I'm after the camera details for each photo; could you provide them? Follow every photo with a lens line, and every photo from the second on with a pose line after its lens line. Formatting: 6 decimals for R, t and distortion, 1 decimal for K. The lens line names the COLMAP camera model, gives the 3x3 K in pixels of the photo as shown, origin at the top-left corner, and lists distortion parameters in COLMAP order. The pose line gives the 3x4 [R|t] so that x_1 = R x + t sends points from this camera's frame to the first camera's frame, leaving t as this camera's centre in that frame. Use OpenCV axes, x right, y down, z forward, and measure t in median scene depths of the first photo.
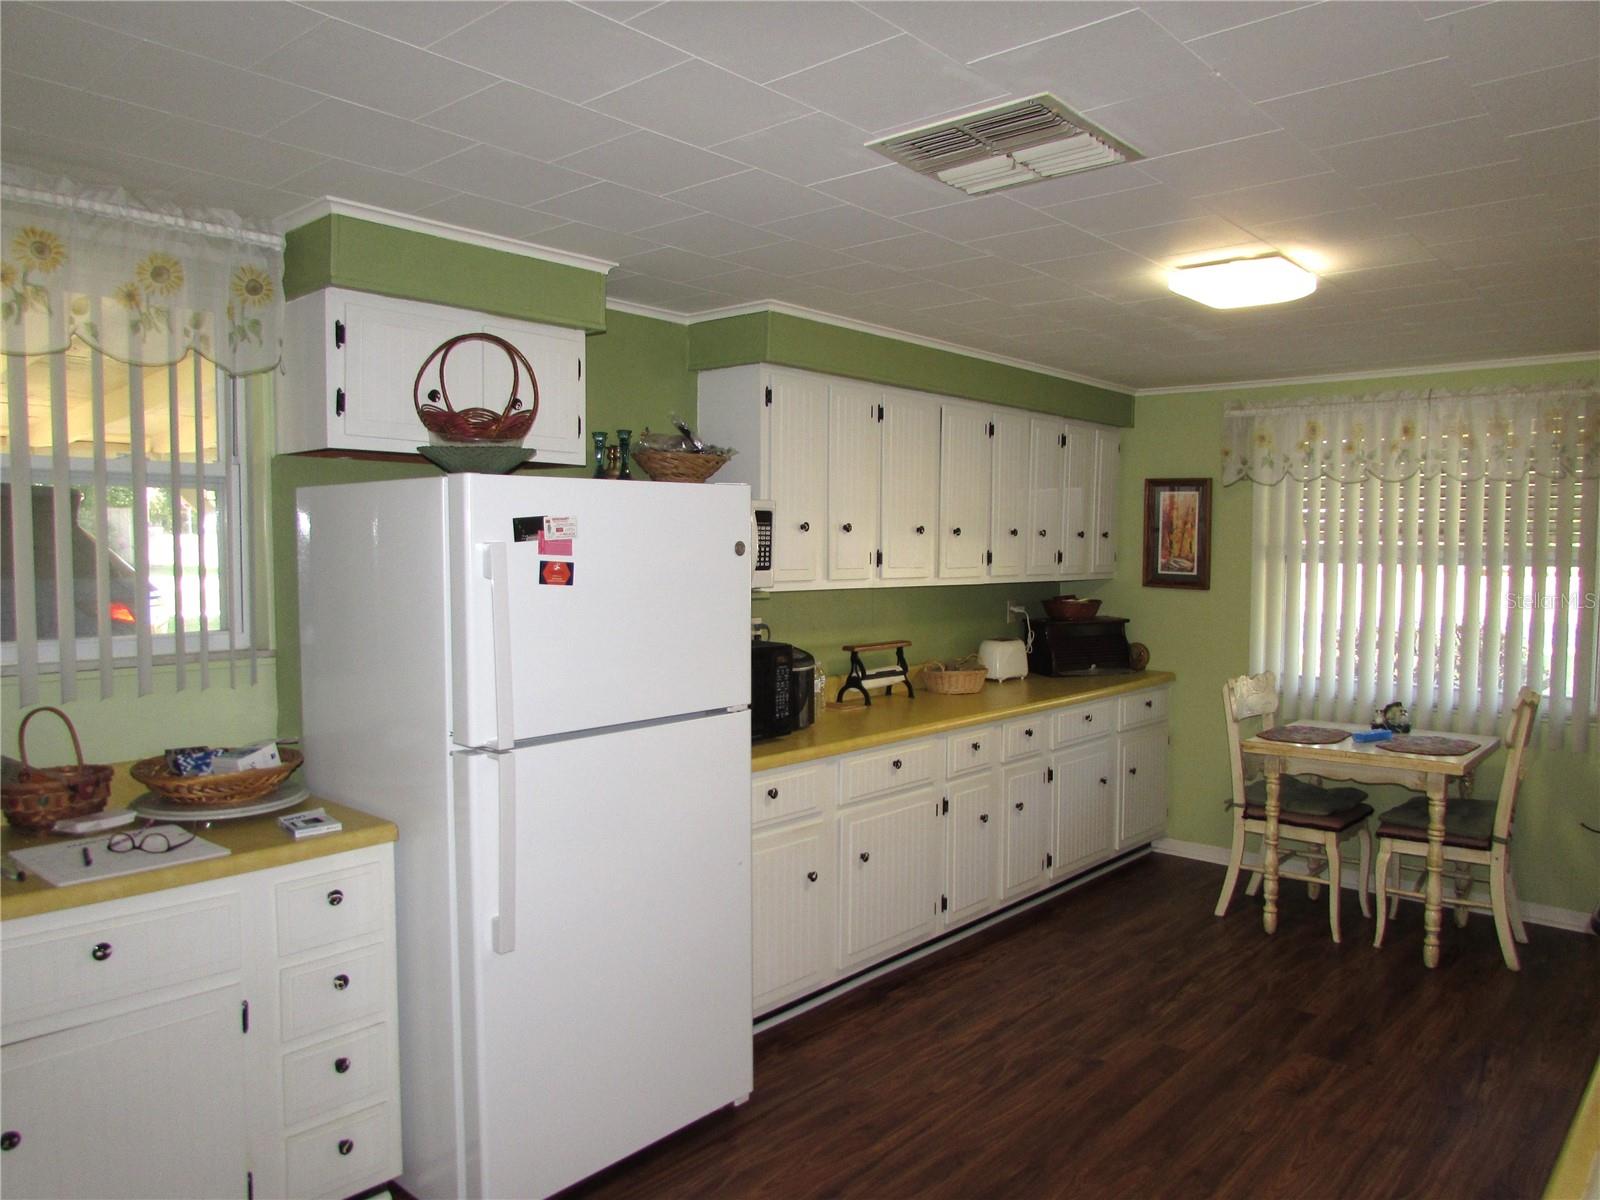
lens RADIAL K [[1139.3, 0, 802.2], [0, 1139.3, 608.0], [0, 0, 1]] dist [-0.035822, 0.023035]
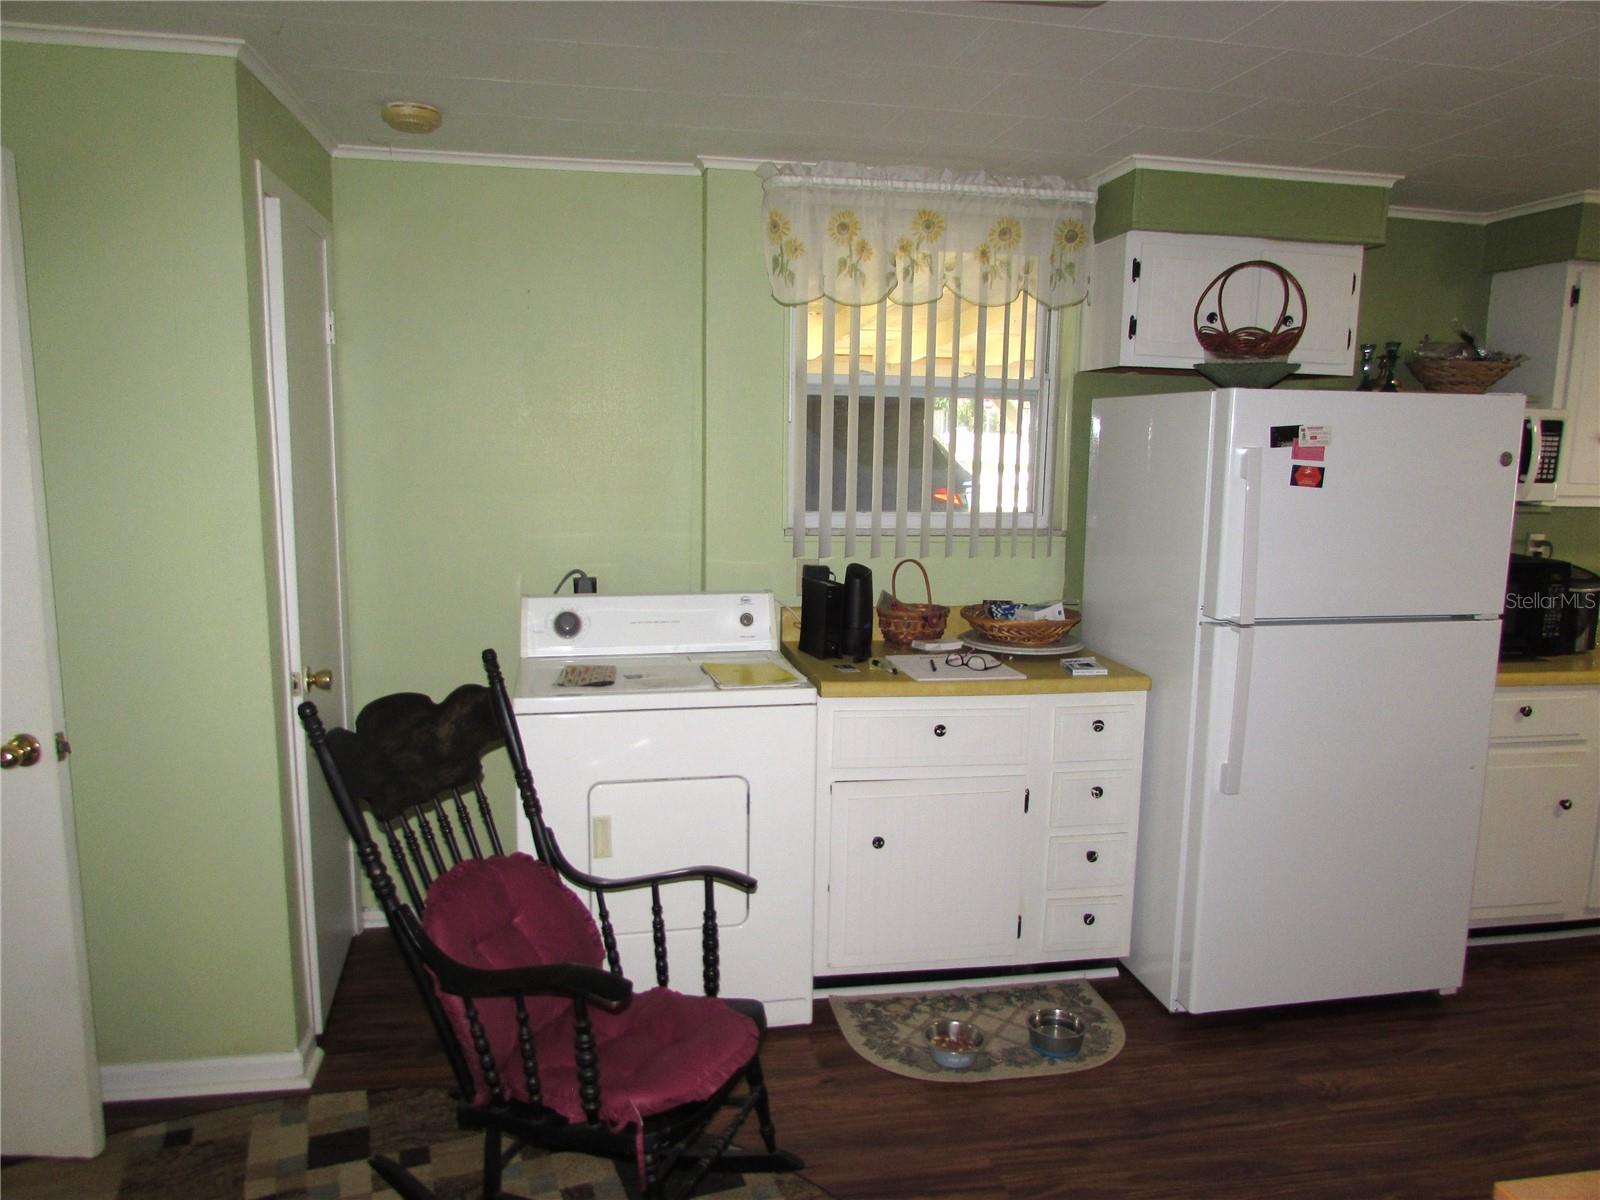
lens RADIAL K [[1123.0, 0, 800.0], [0, 1123.0, 600.0], [0, 0, 1]] dist [-0.035162, 0.002923]
pose [[0.789204, 0.100350, -0.605877, 0.059204], [-0.051429, 0.993893, 0.097626, 0.008098], [0.611974, -0.045887, 0.789546, -0.161075]]
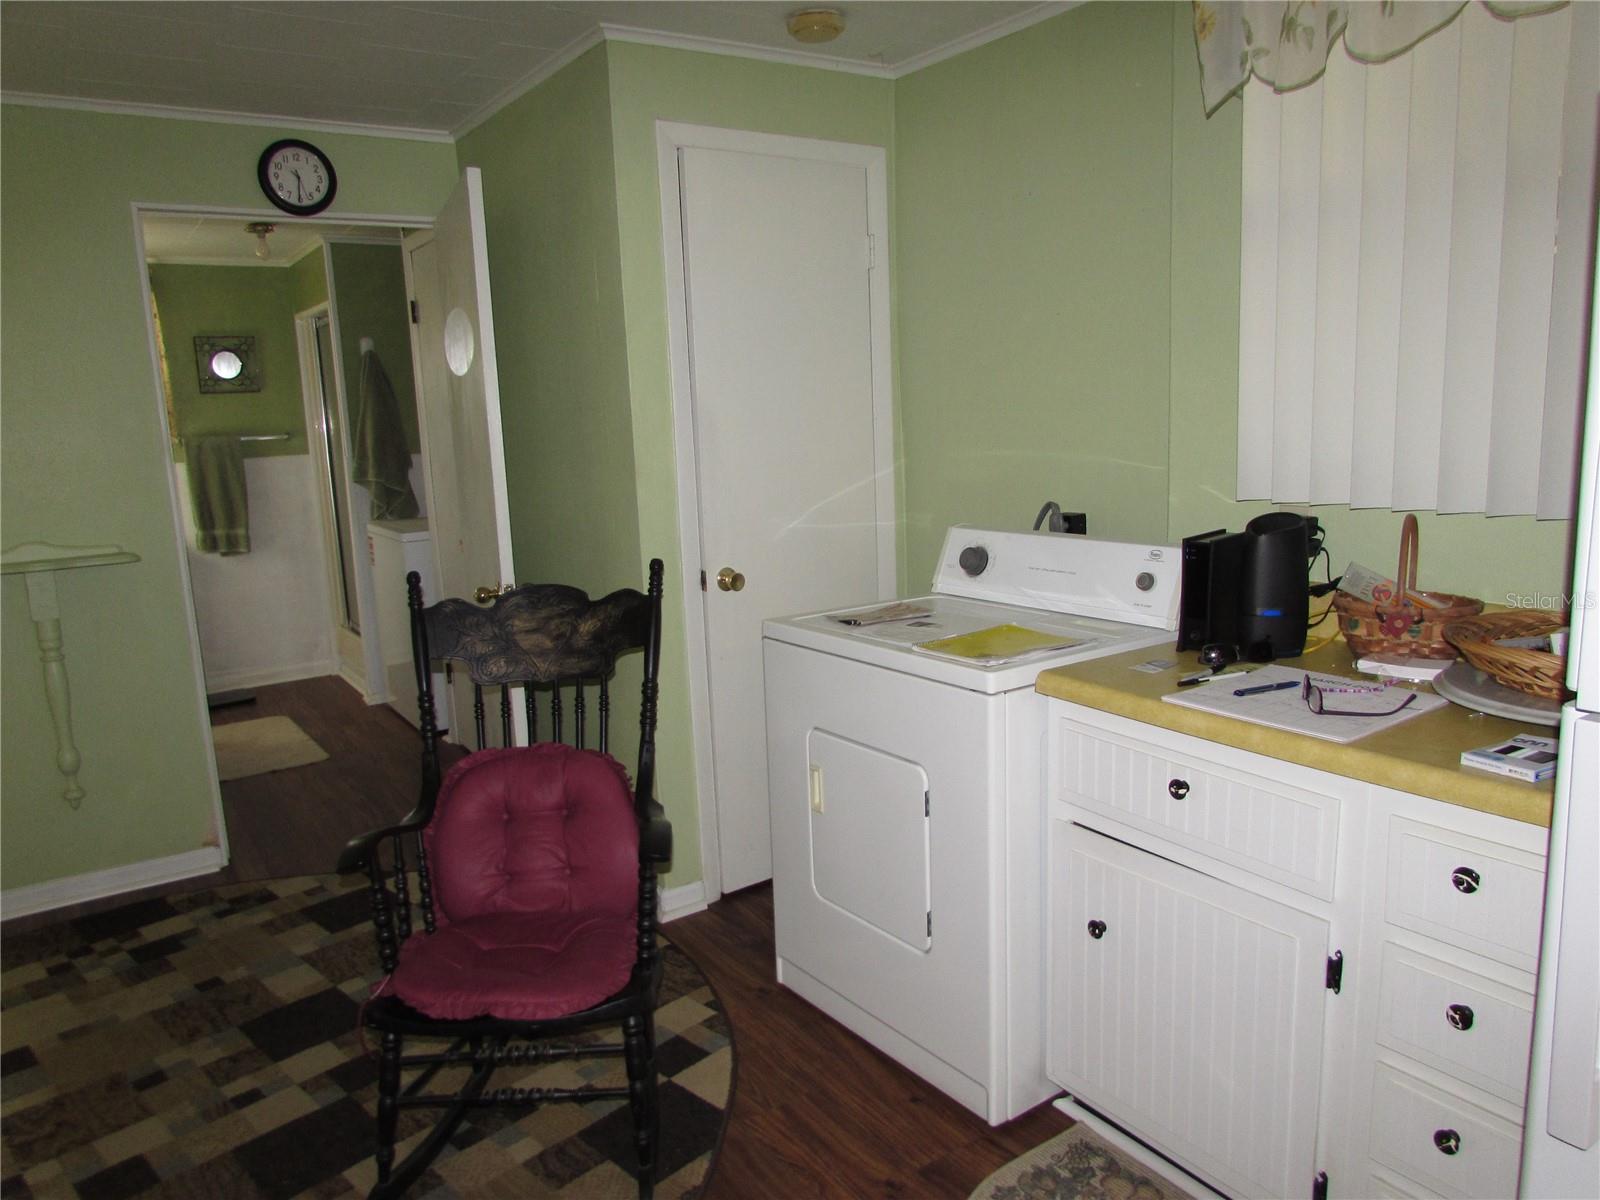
lens RADIAL K [[1139.3, 0, 802.2], [0, 1139.3, 608.0], [0, 0, 1]] dist [-0.035822, 0.023035]
pose [[-0.242835, 0.184573, -0.952347, 0.177320], [-0.016627, 0.980796, 0.194326, 0.004473], [0.969925, 0.063024, -0.235103, 0.658055]]
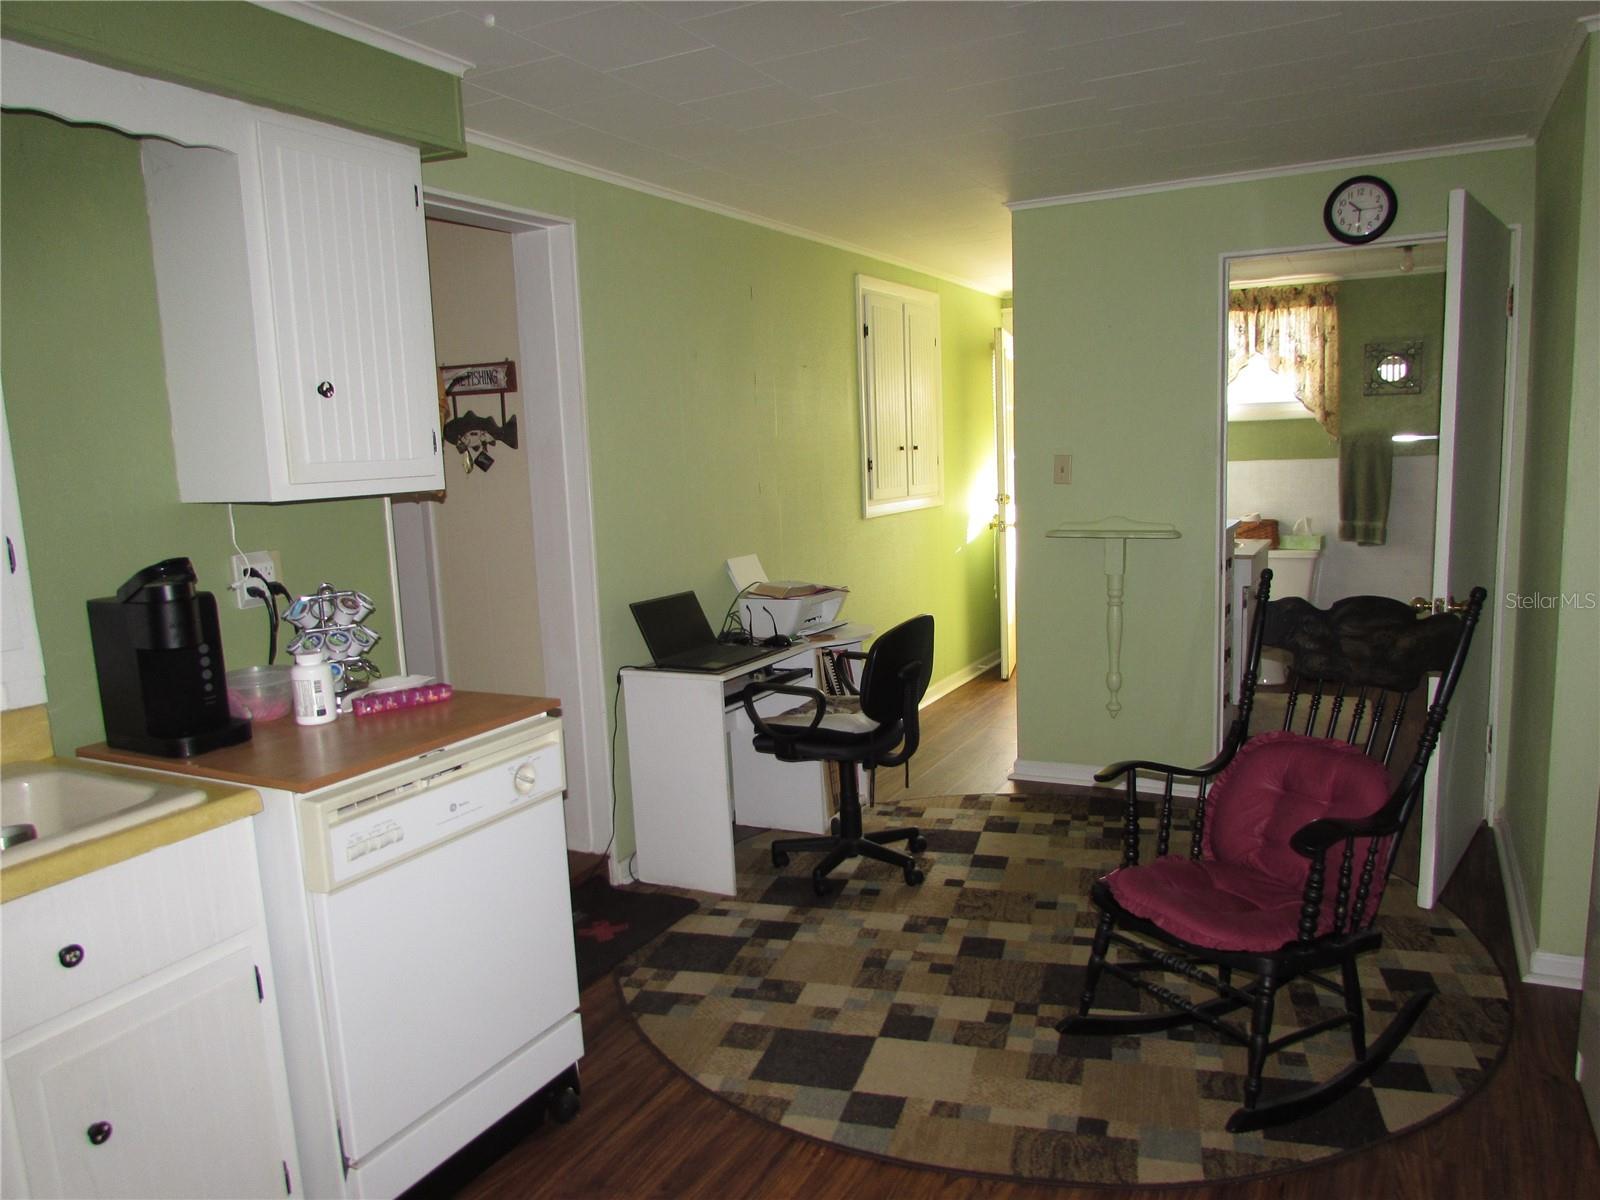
lens RADIAL K [[1158.2, 0, 827.7], [0, 1158.2, 614.0], [0, 0, 1]] dist [-0.043962, 0.048493]
pose [[-0.965724, 0.073158, -0.249046, 0.059325], [0.020579, 0.978019, 0.207498, -0.029721], [0.258752, 0.195260, -0.946002, 1.028992]]
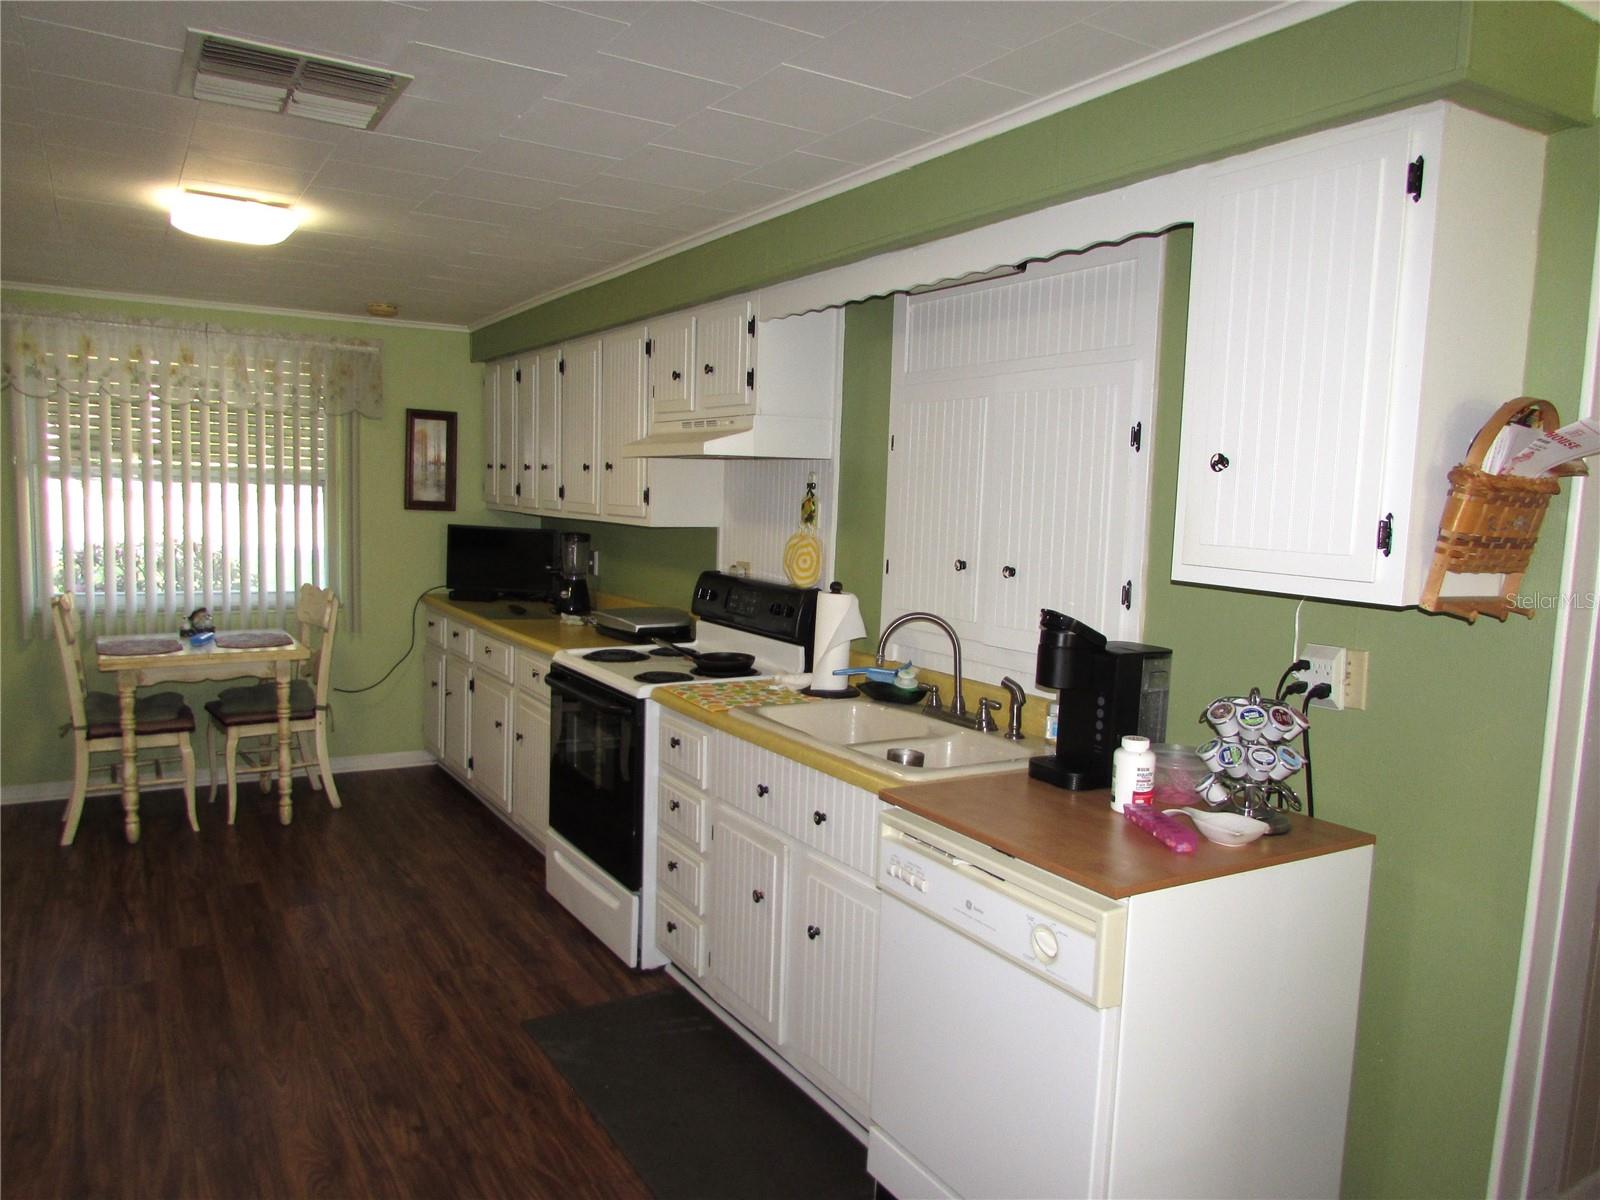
lens RADIAL K [[1139.3, 0, 802.2], [0, 1139.3, 608.0], [0, 0, 1]] dist [-0.035822, 0.023035]
pose [[0.293718, -0.094898, 0.951170, -0.553225], [0.024685, 0.995481, 0.091697, -0.005040], [-0.955573, -0.003454, 0.294734, 0.184155]]
